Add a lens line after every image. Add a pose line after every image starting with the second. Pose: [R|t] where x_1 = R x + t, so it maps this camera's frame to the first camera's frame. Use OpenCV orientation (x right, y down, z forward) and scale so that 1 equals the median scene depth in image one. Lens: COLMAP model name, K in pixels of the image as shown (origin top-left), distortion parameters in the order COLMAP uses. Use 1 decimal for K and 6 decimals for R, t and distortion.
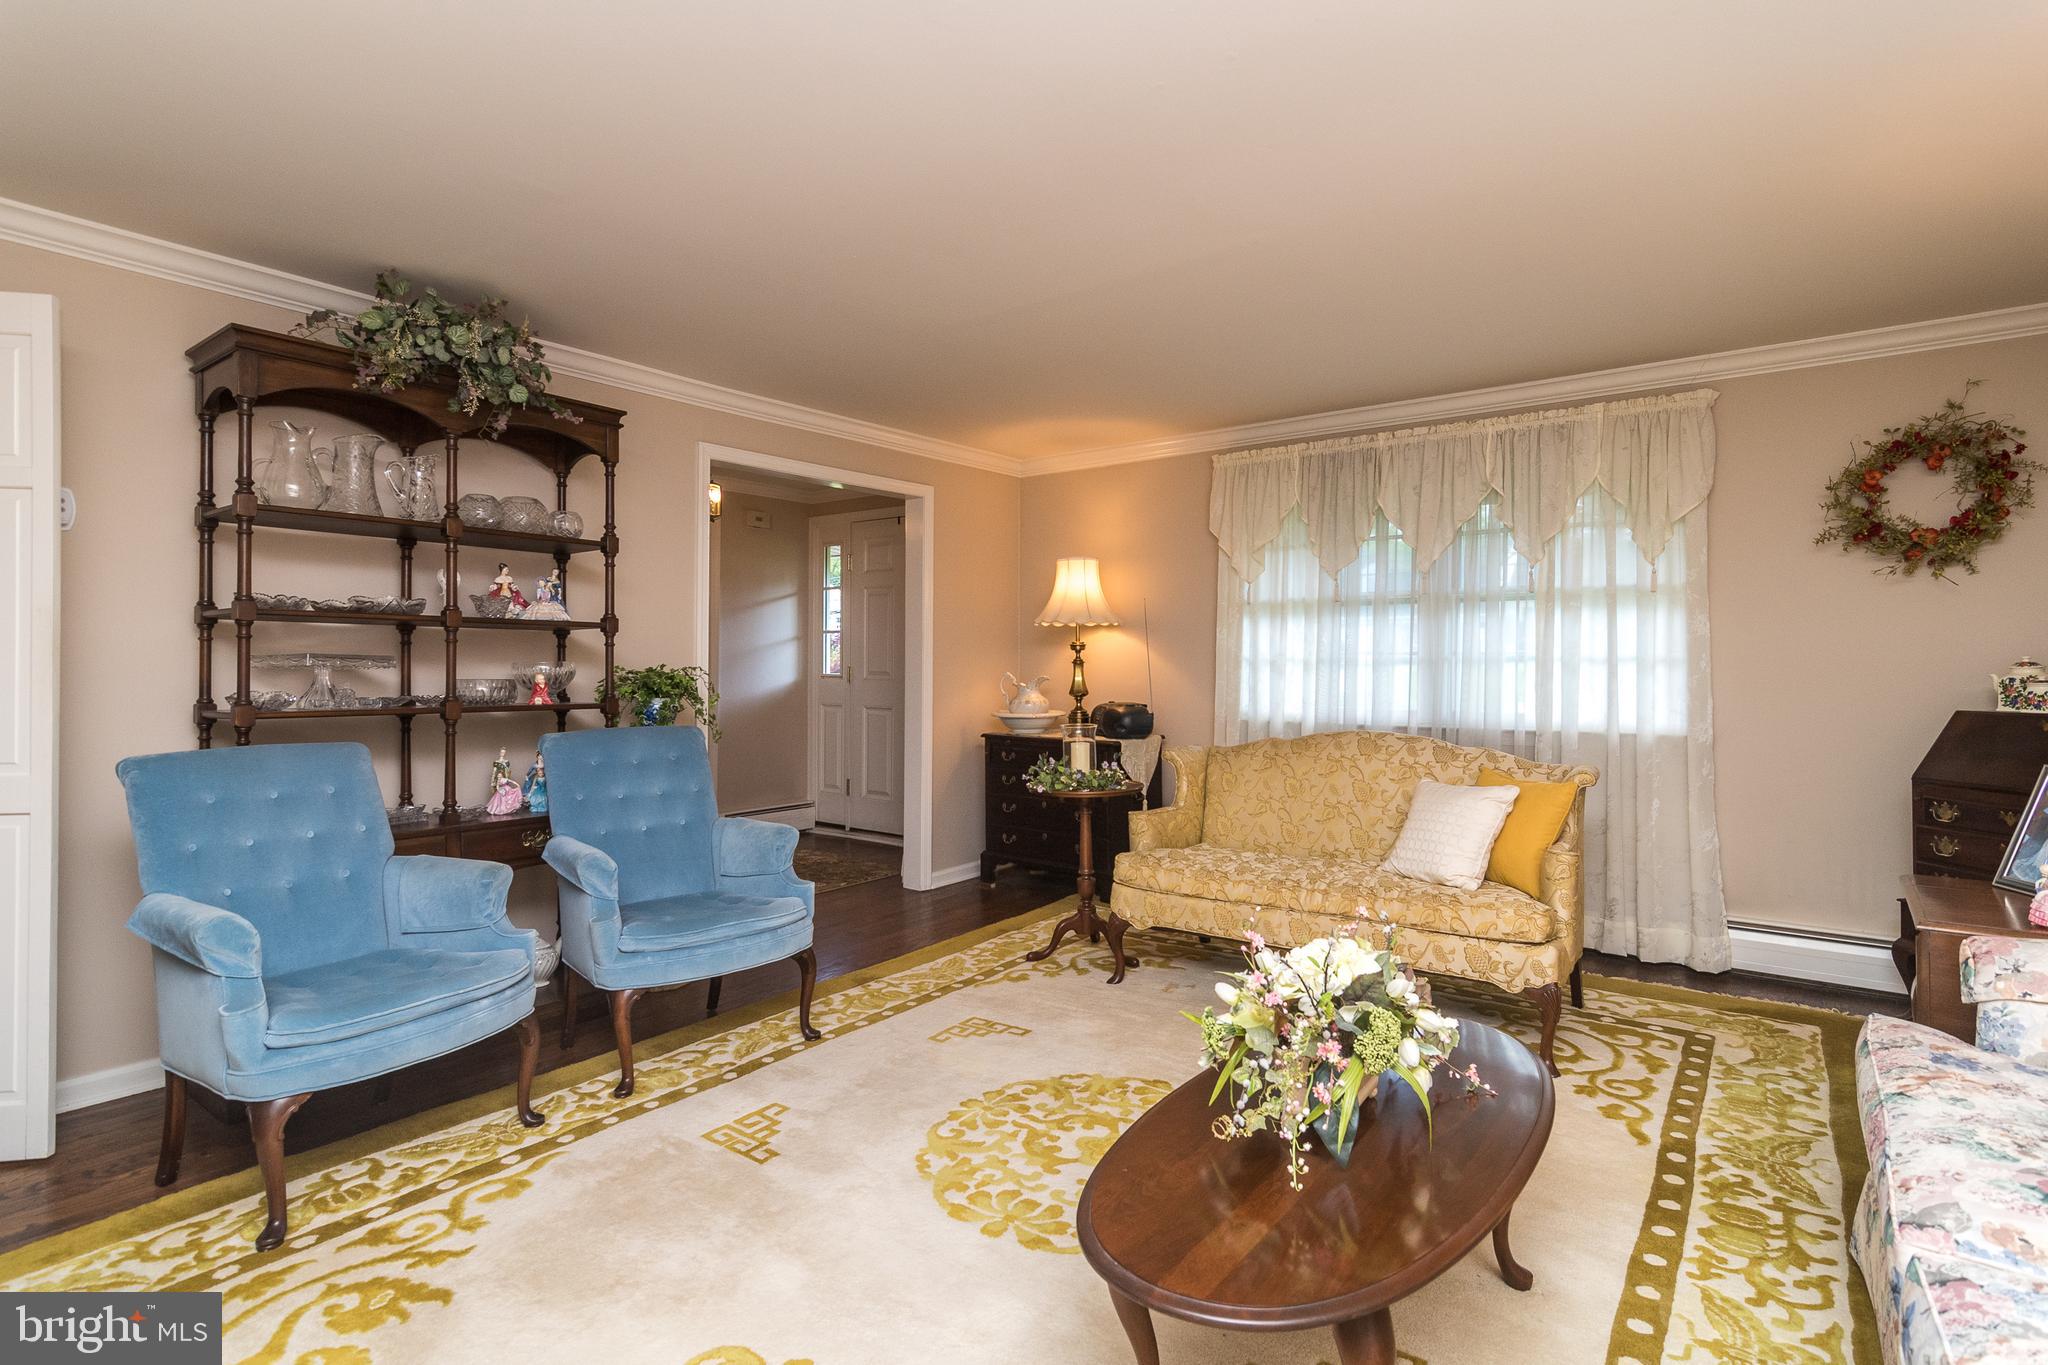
lens RADIAL K [[1012.1, 0, 1056.8], [0, 1012.1, 670.0], [0, 0, 1]] dist [-0.006333, 0.003552]
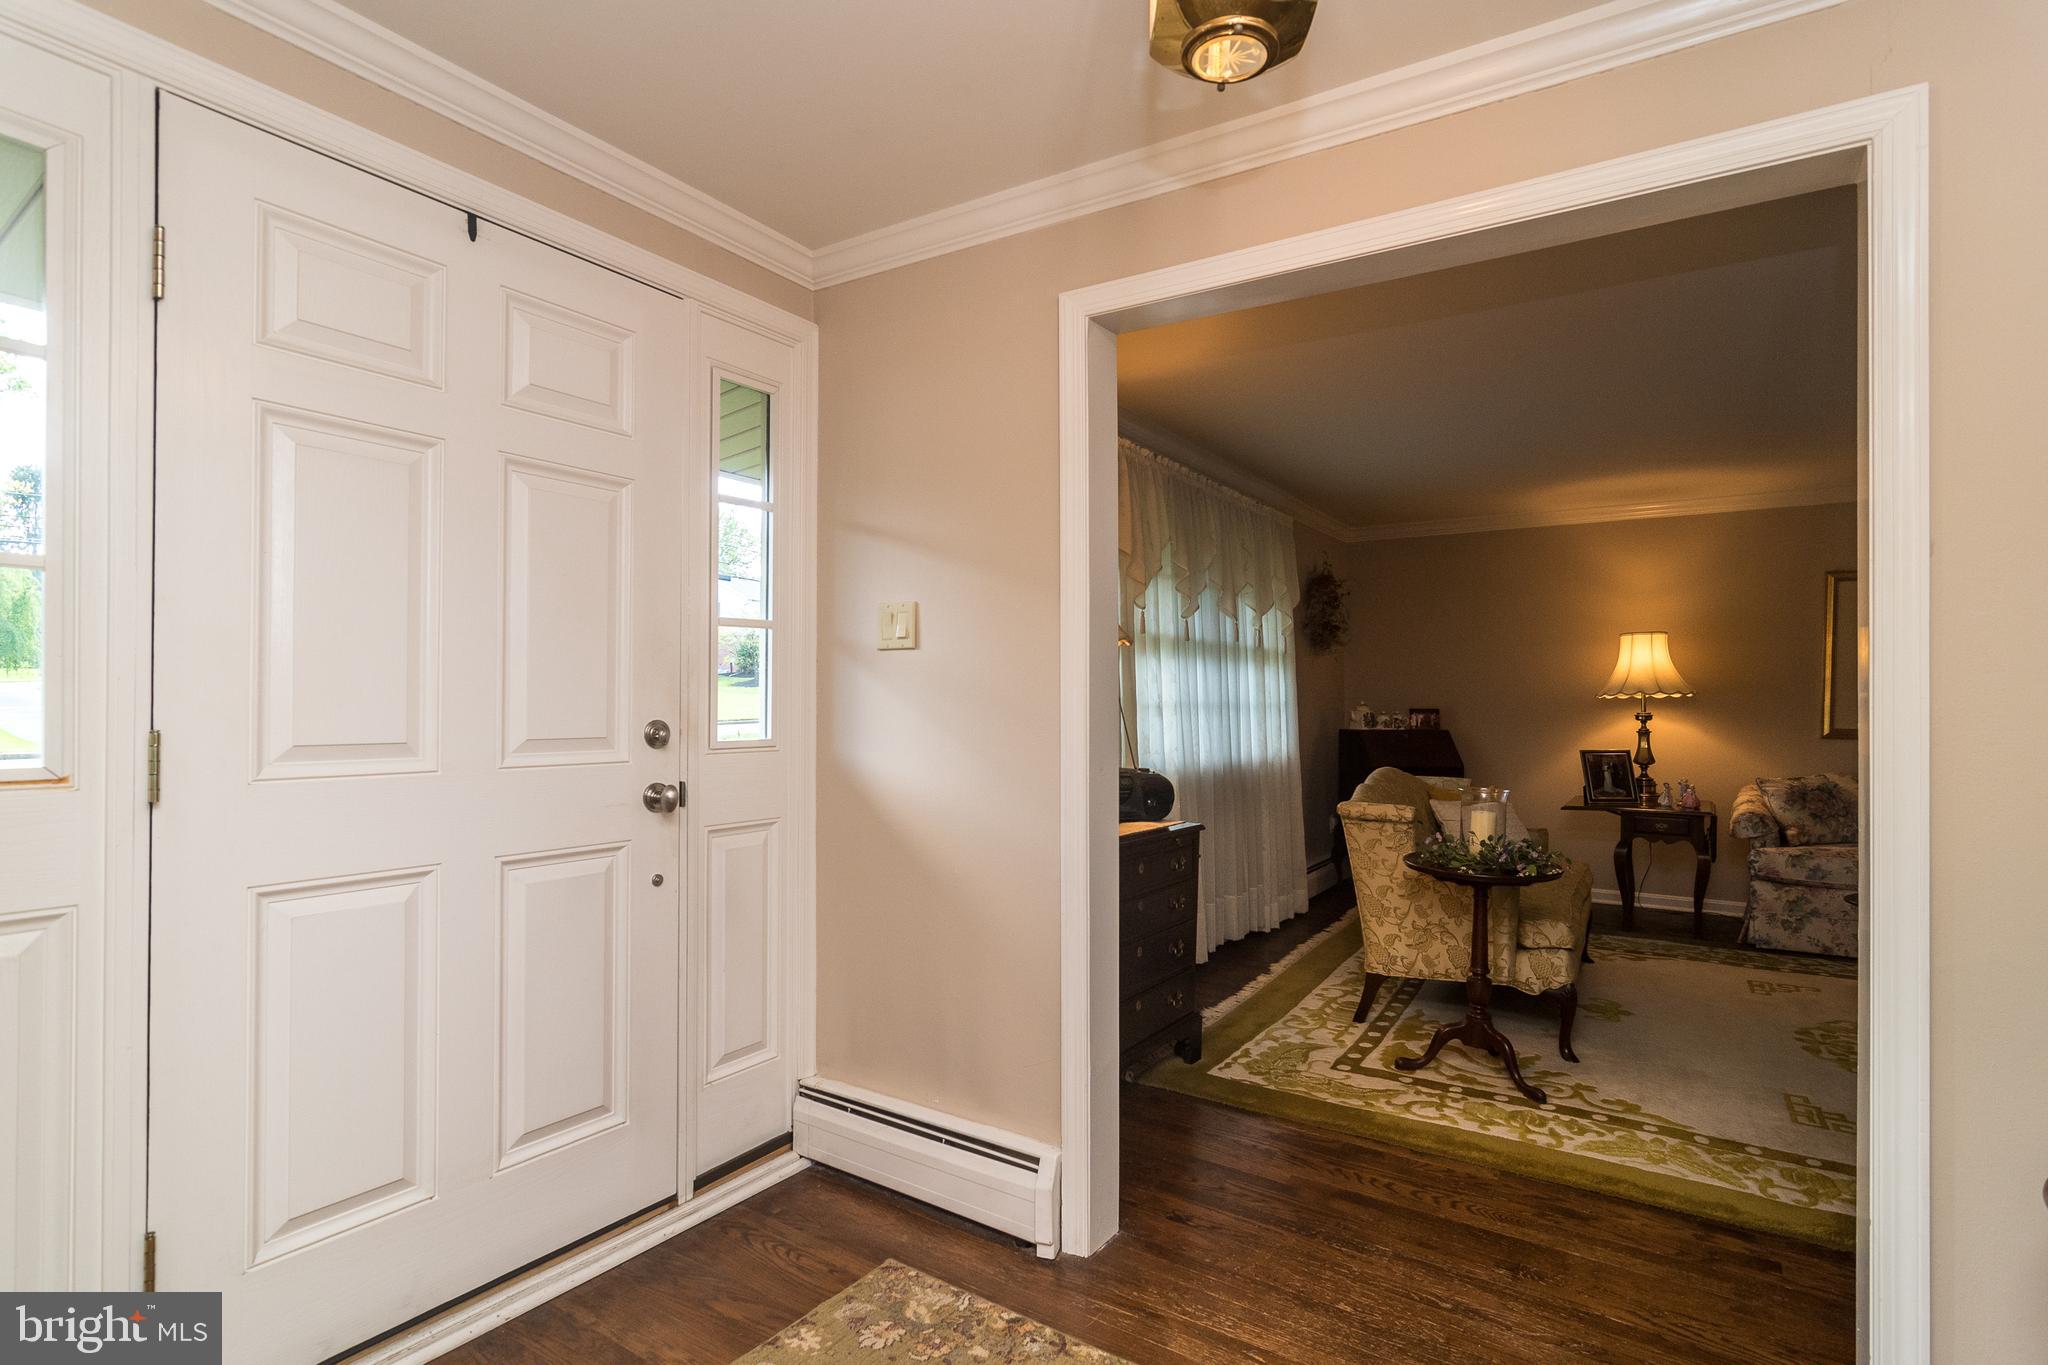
lens RADIAL K [[953.3, 0, 997.5], [0, 953.3, 712.6], [0, 0, 1]] dist [-0.025607, -0.000562]
pose [[-0.001773, -0.016344, 0.999865, -0.901812], [0.001485, 0.999865, 0.016346, -0.022539], [-0.999997, 0.001514, -0.001749, 1.742226]]
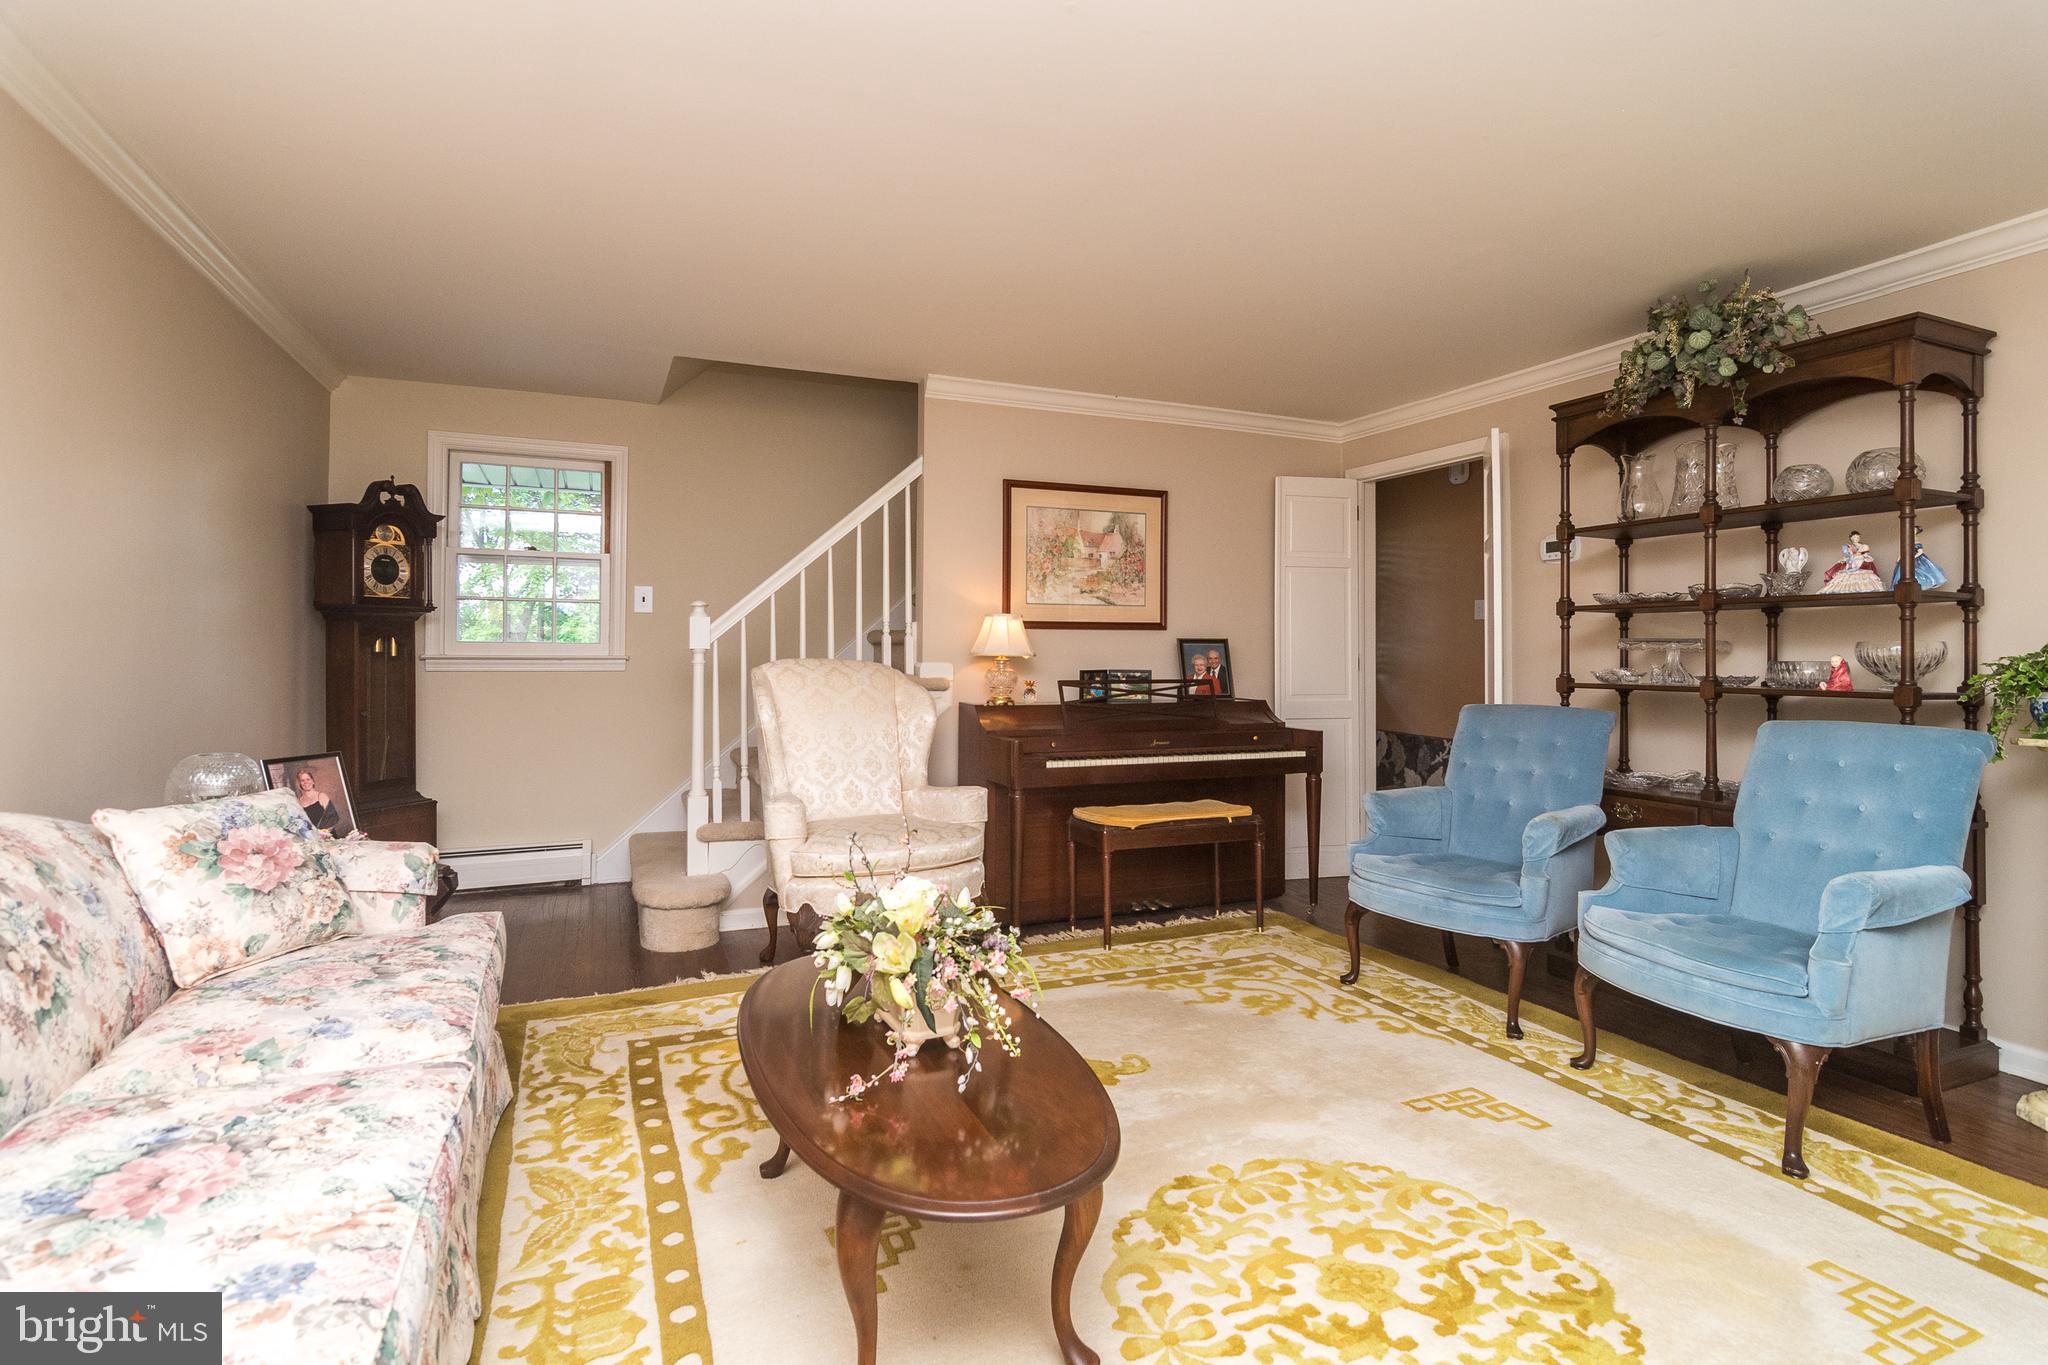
lens RADIAL K [[1012.1, 0, 1023.6], [0, 1012.1, 623.1], [0, 0, 1]] dist [-0.006333, 0.003552]
pose [[-0.514125, -0.031392, -0.857140, 0.623571], [-0.005092, 0.999424, -0.033549, 0.010075], [0.857700, -0.012883, -0.513989, 0.882825]]
